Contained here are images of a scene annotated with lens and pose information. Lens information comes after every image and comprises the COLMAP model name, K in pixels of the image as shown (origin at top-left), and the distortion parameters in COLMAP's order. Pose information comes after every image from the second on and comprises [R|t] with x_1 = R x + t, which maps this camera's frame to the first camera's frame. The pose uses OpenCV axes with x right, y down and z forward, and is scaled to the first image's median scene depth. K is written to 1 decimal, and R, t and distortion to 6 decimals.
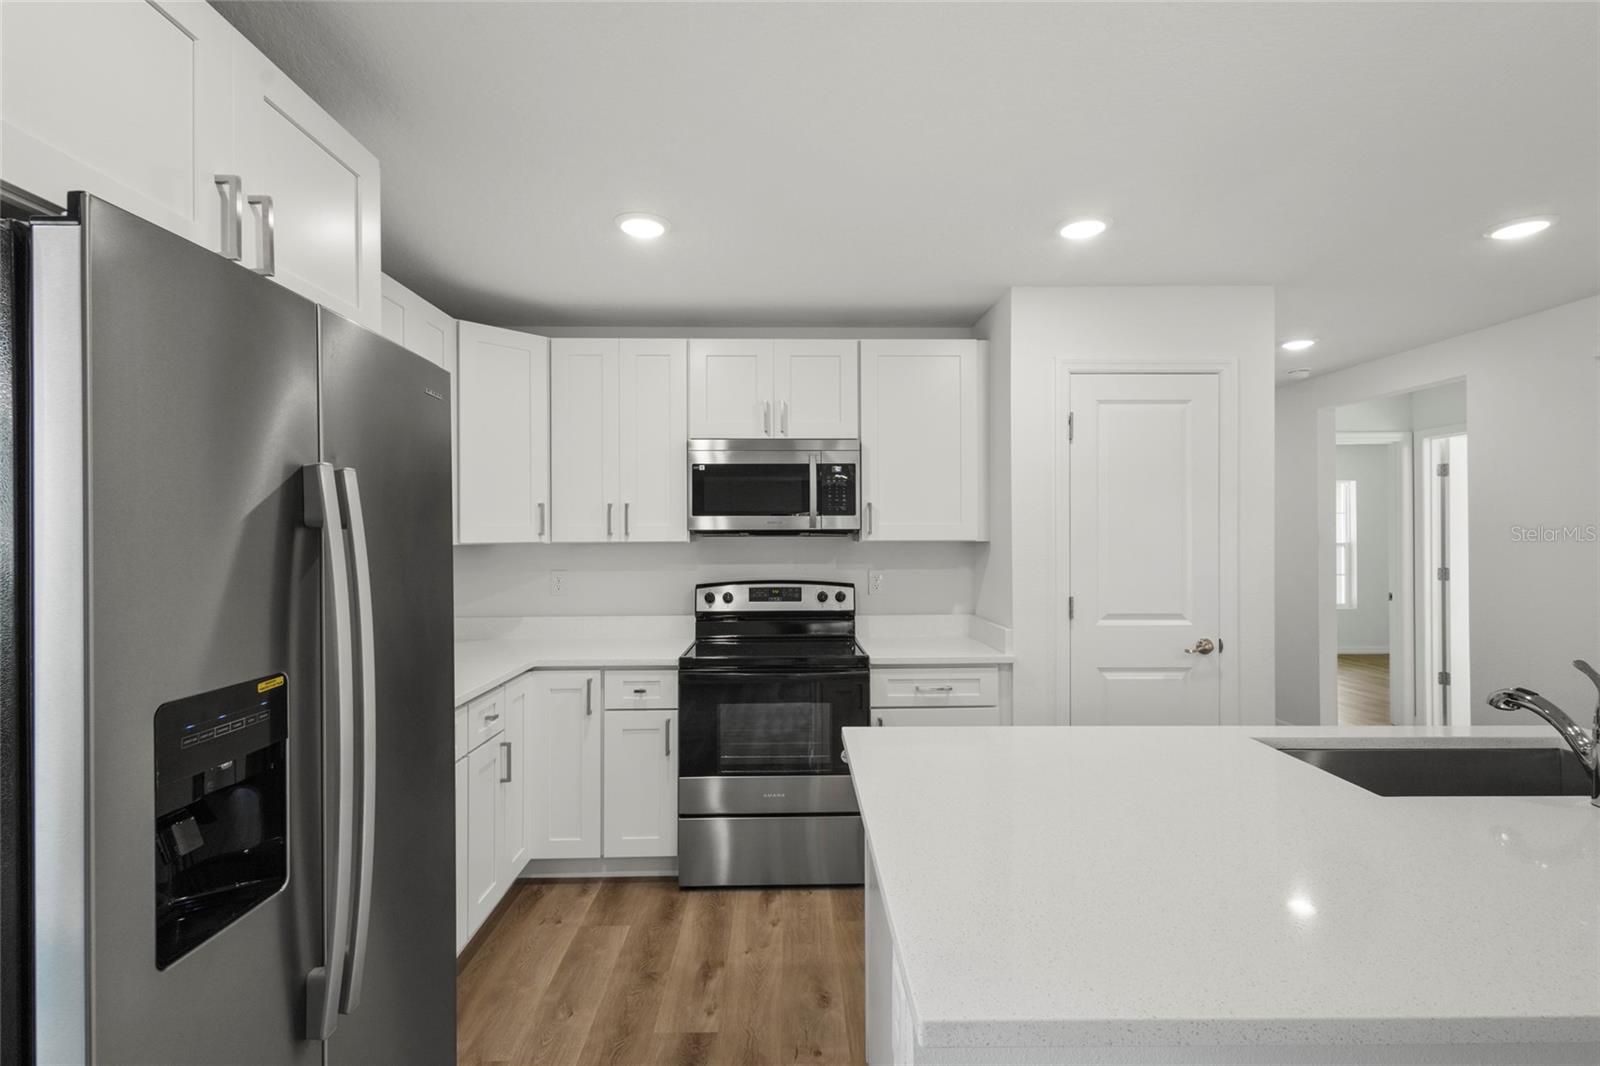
lens RADIAL K [[735.1, 0, 798.8], [0, 735.1, 530.3], [0, 0, 1]] dist [0.013753, -0.003279]
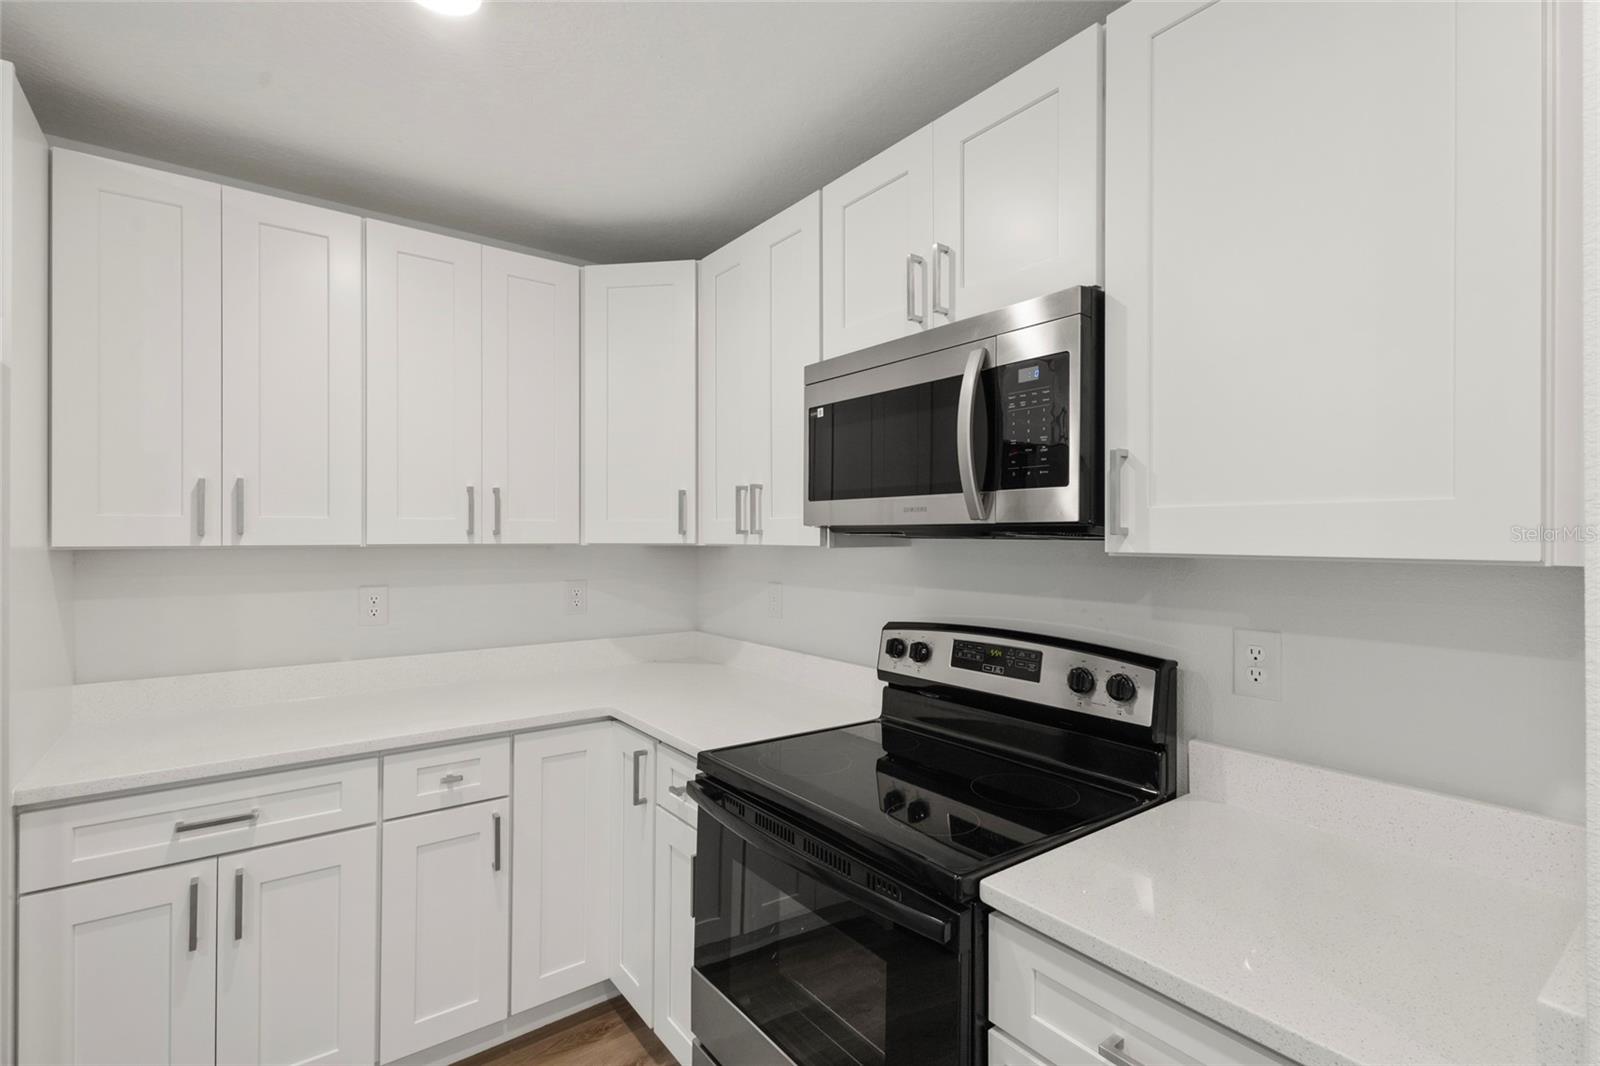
lens RADIAL K [[735.1, 0, 803.3], [0, 735.1, 534.3], [0, 0, 1]] dist [0.013753, -0.003279]
pose [[0.582219, 0.003800, -0.813023, 0.328108], [0.002721, 0.999974, 0.006622, 0.002157], [0.813028, -0.006068, 0.582193, 0.706405]]
